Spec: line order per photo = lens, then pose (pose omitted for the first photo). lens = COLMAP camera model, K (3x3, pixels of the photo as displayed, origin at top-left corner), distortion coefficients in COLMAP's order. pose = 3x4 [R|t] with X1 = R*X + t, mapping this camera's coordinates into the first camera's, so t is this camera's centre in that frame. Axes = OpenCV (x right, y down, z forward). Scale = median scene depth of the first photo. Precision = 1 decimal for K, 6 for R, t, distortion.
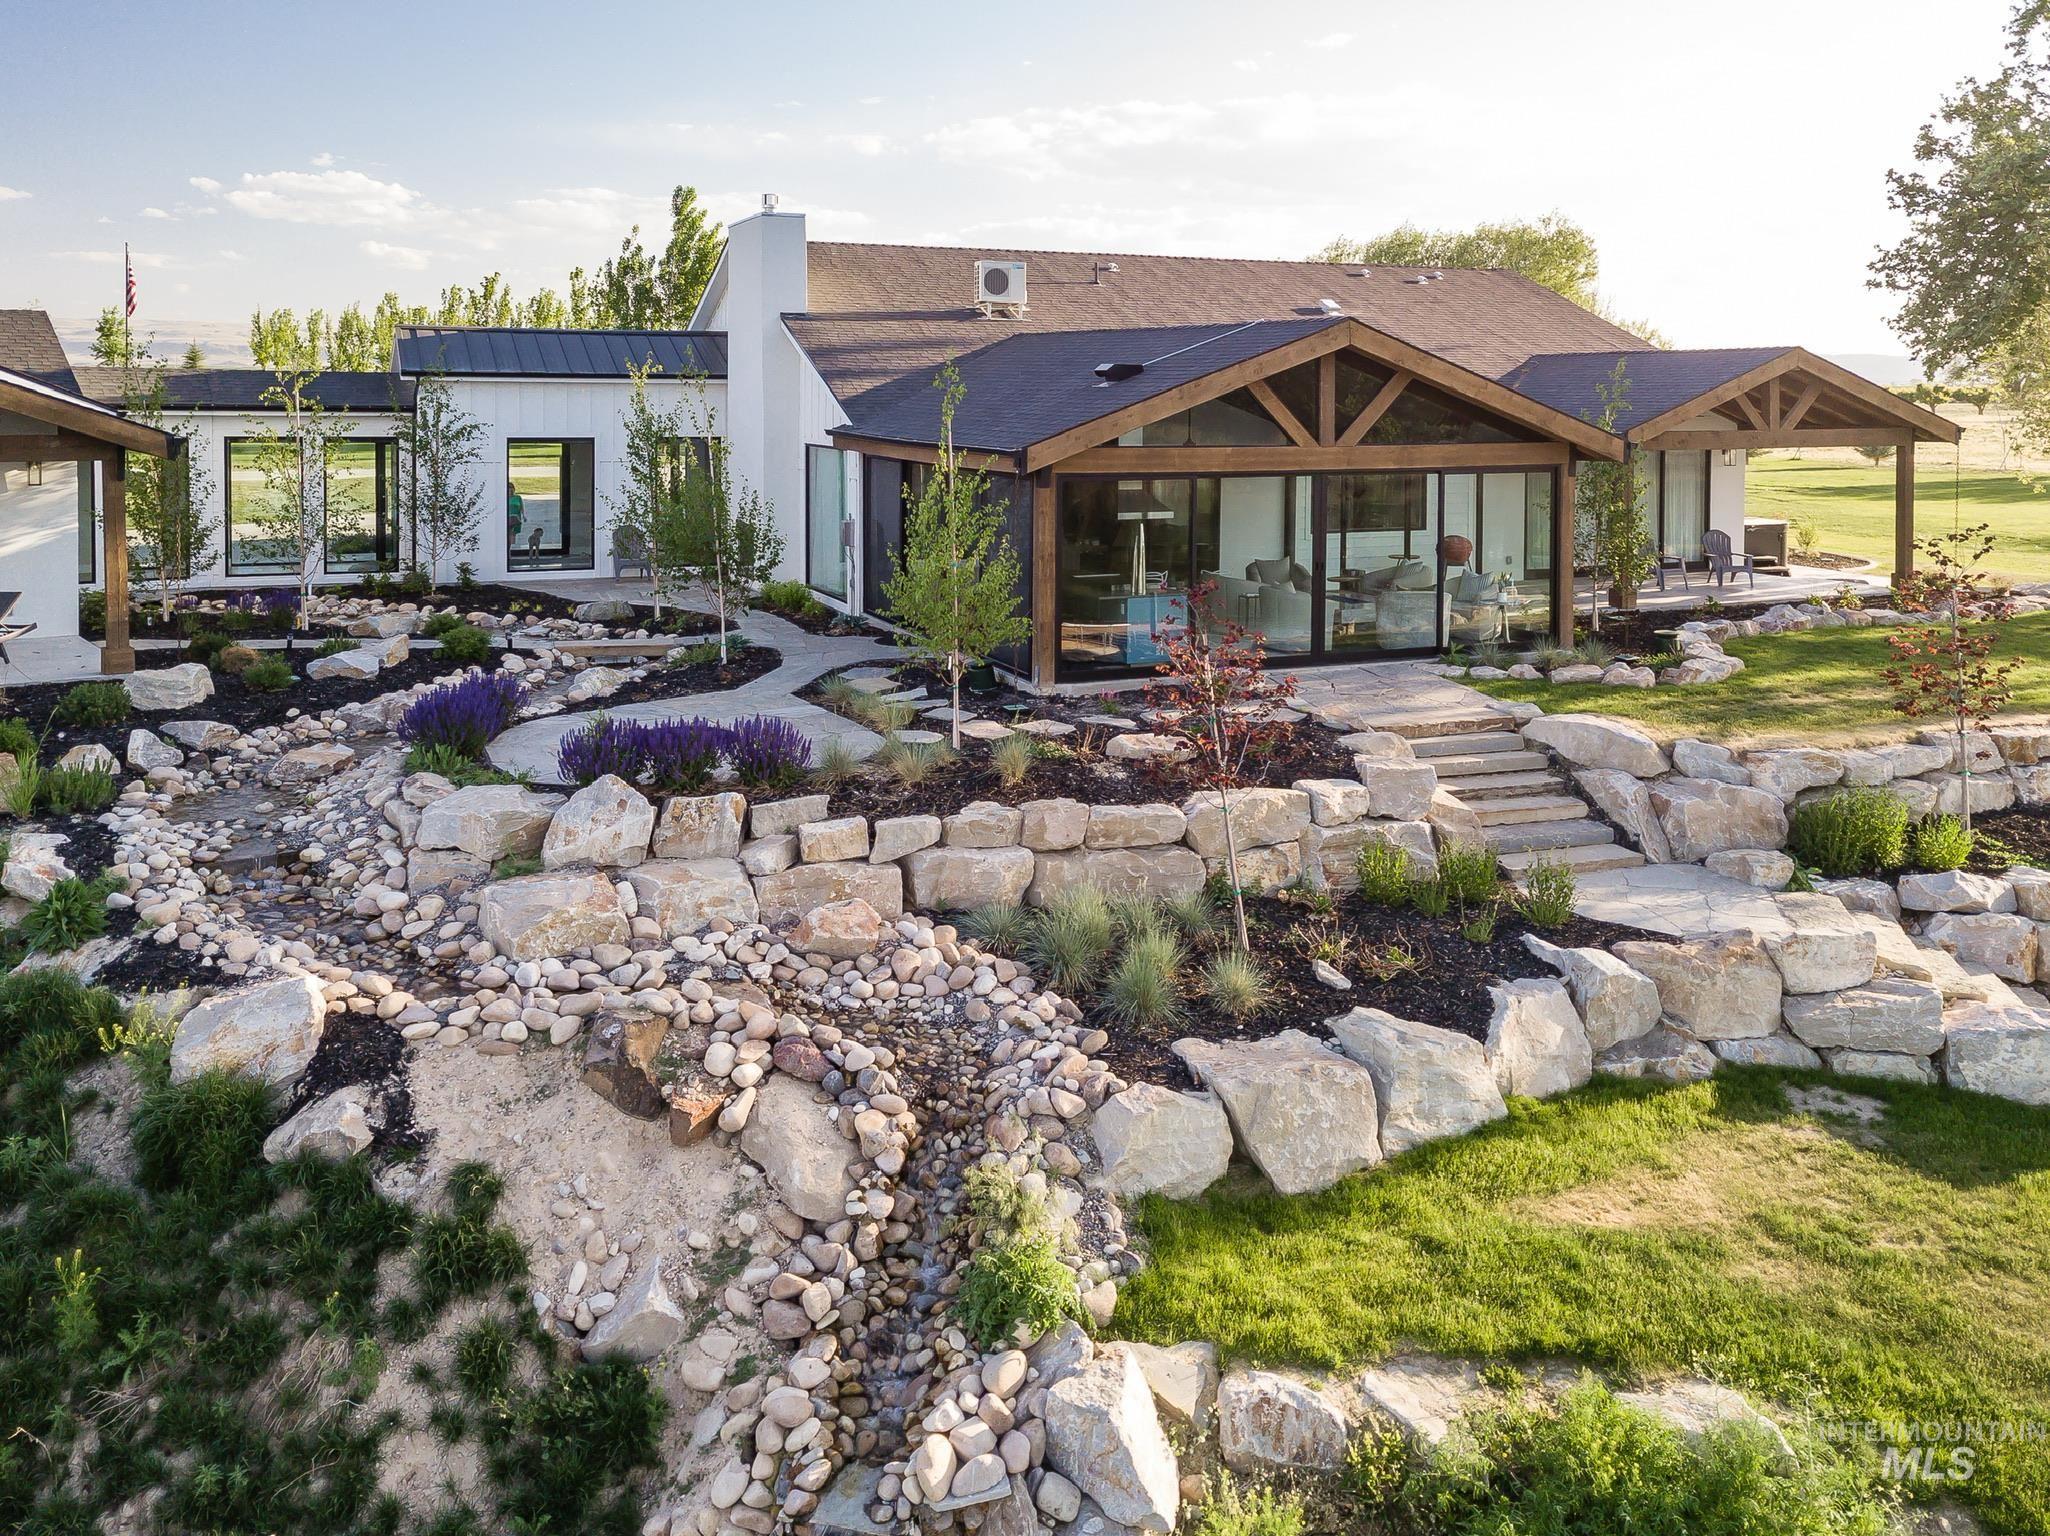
lens RADIAL K [[1641.2, 0, 1026.3], [0, 1641.2, 557.4], [0, 0, 1]] dist [0.005439, 0.005691]
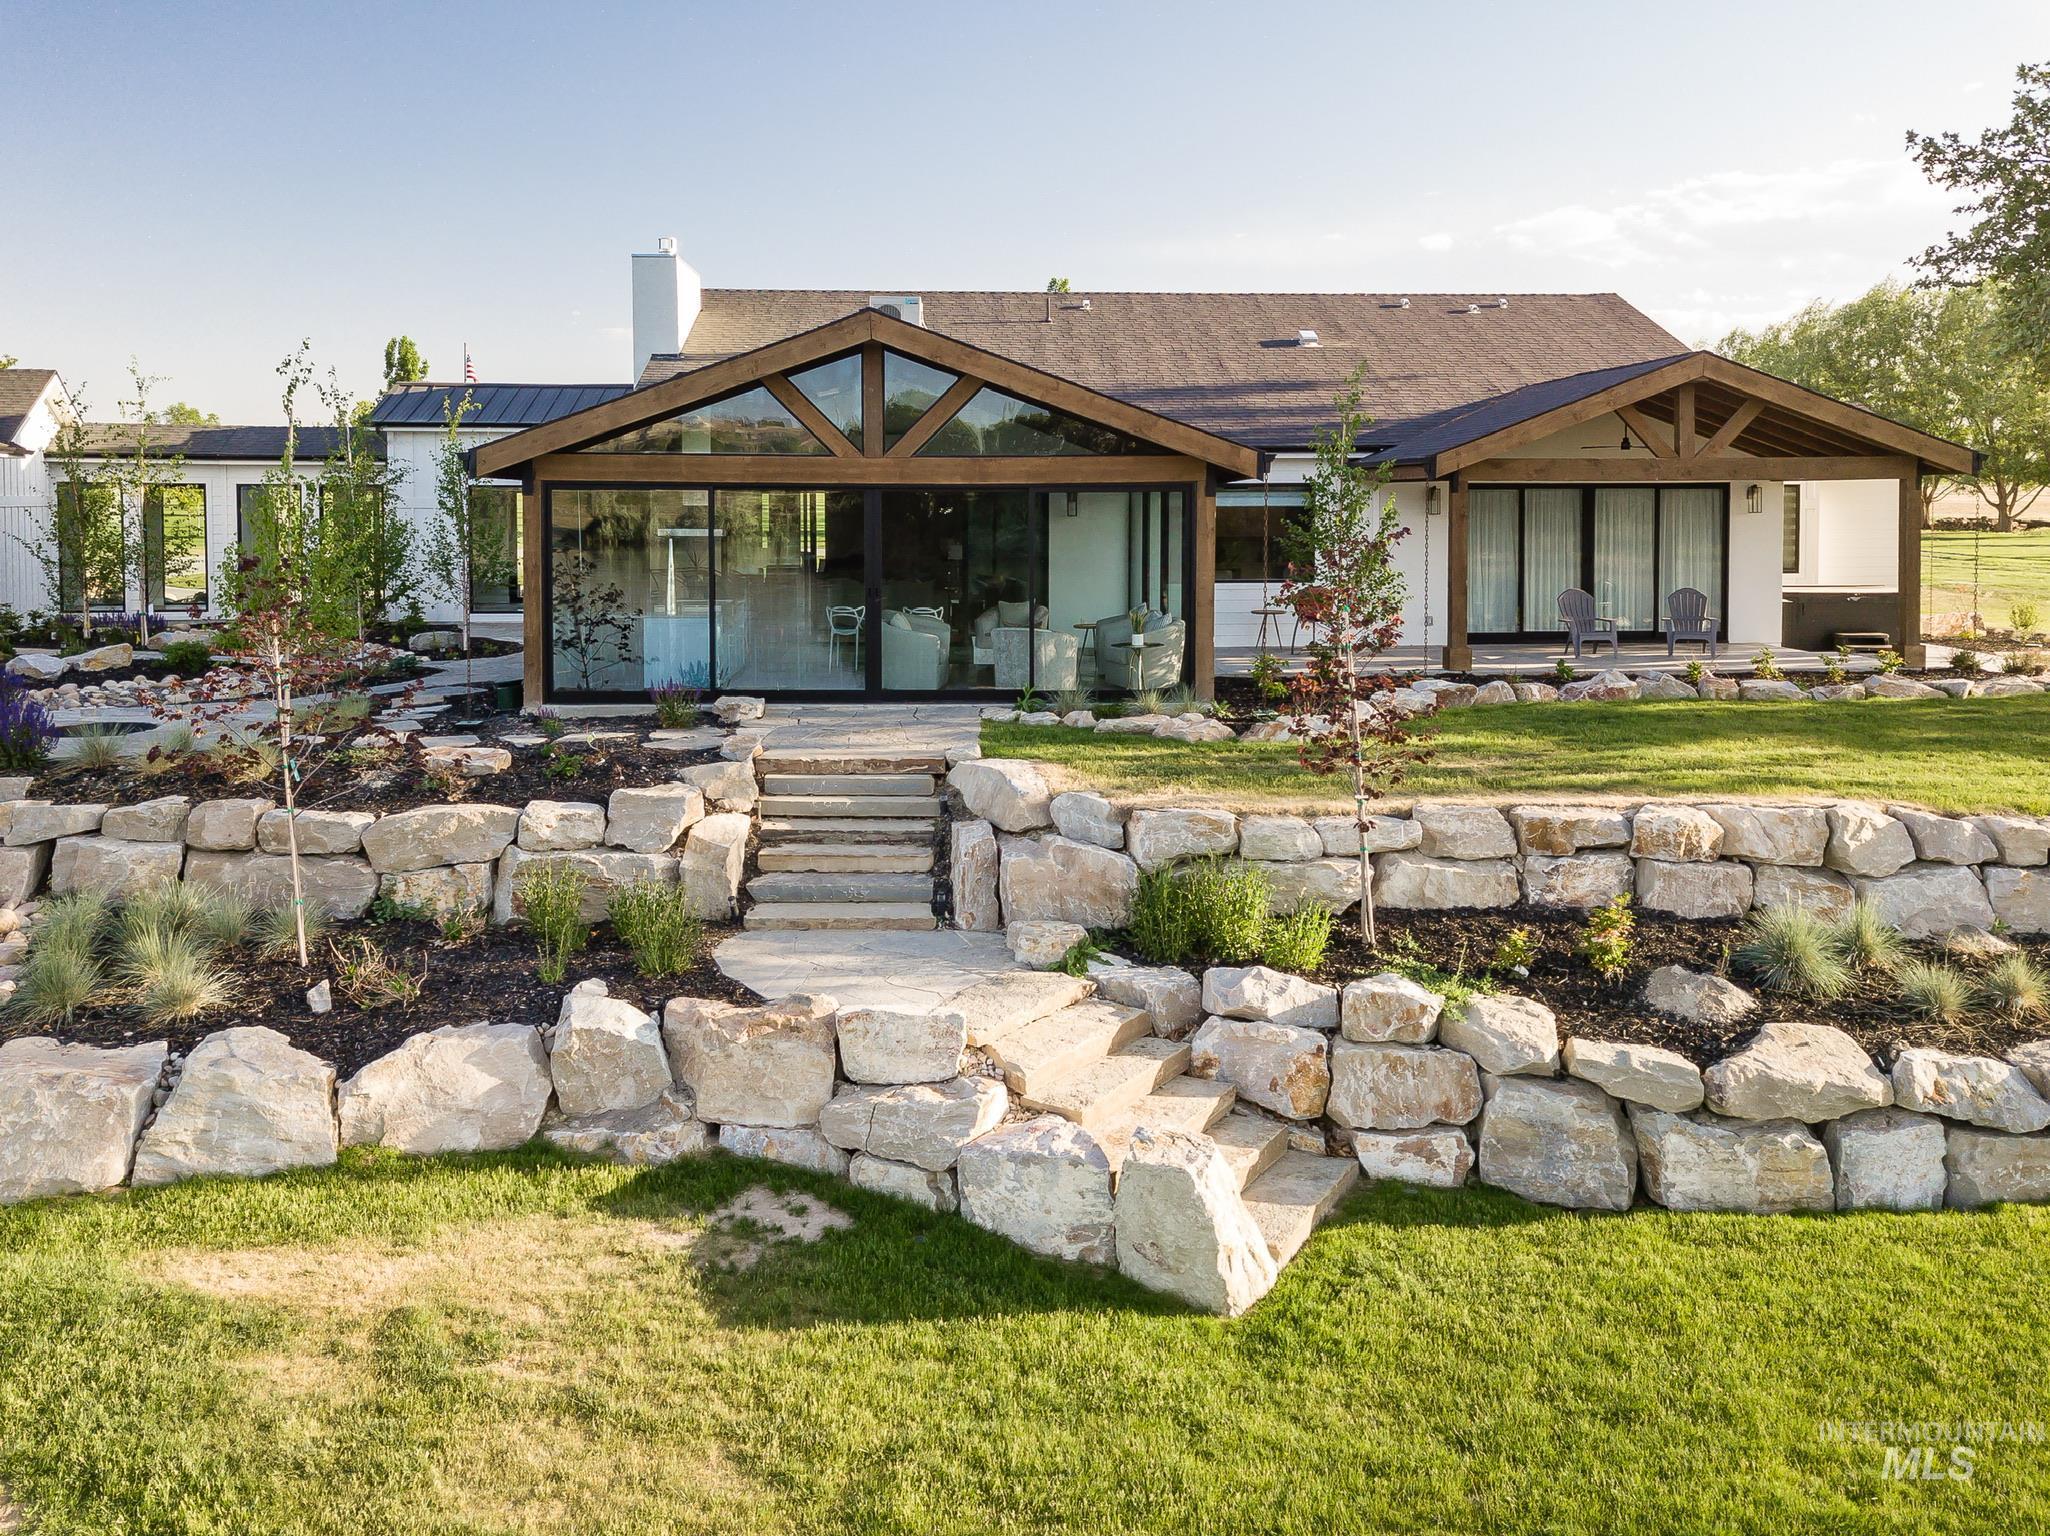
lens RADIAL K [[1671.6, 0, 1028.2], [0, 1671.6, 588.6], [0, 0, 1]] dist [0.004596, 0.007409]
pose [[0.942356, 0.014894, -0.334280, 0.700184], [-0.029807, 0.998774, -0.039526, 0.045865], [0.333282, 0.047211, 0.941645, 0.209011]]
